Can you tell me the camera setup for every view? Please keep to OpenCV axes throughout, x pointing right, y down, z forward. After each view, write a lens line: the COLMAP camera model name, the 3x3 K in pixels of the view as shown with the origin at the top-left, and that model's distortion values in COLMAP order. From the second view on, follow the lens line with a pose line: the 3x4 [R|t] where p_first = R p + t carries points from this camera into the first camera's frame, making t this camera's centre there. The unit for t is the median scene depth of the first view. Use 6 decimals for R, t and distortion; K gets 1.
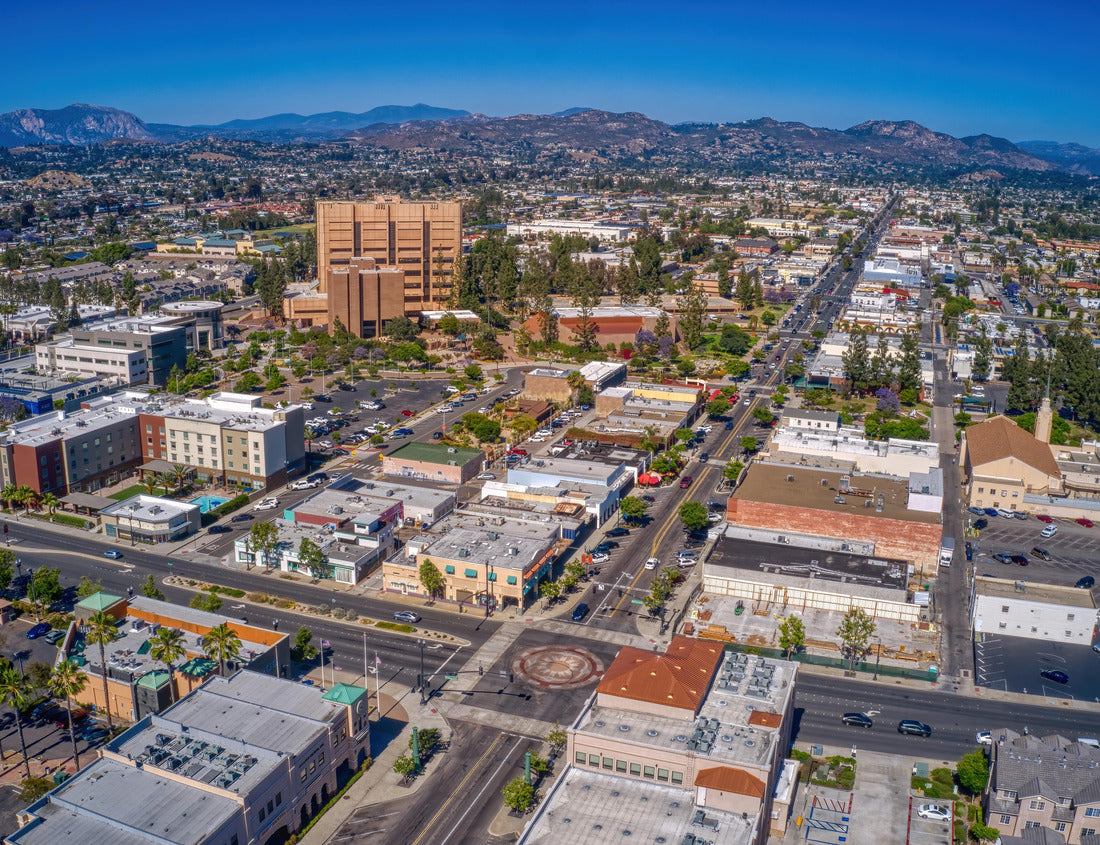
lens RADIAL K [[1020.1, 0, 550.0], [0, 1020.1, 422.5], [0, 0, 1]] dist [-0.187772, 0.011008]
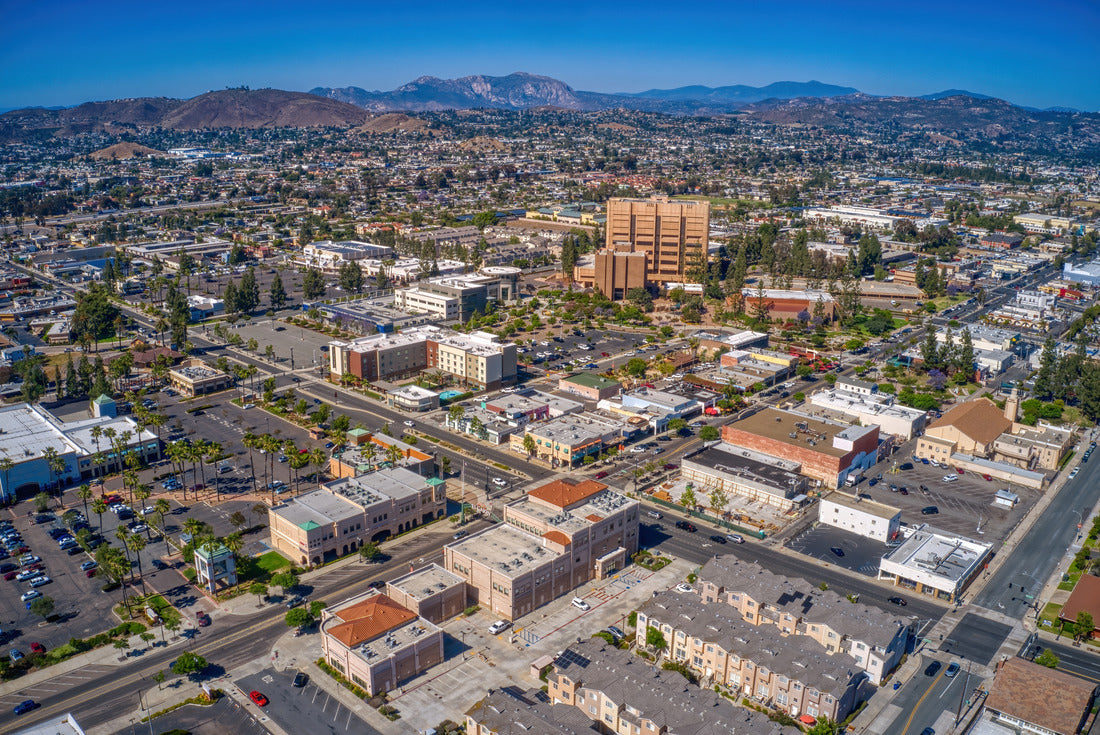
lens RADIAL K [[875.9, 0, 550.0], [0, 875.9, 367.5], [0, 0, 1]] dist [-0.177222, 0.002340]
pose [[0.920622, 0.100908, -0.377191, 0.369862], [-0.096265, 0.994867, 0.031194, -0.029285], [0.378402, 0.007593, 0.925610, -0.338235]]
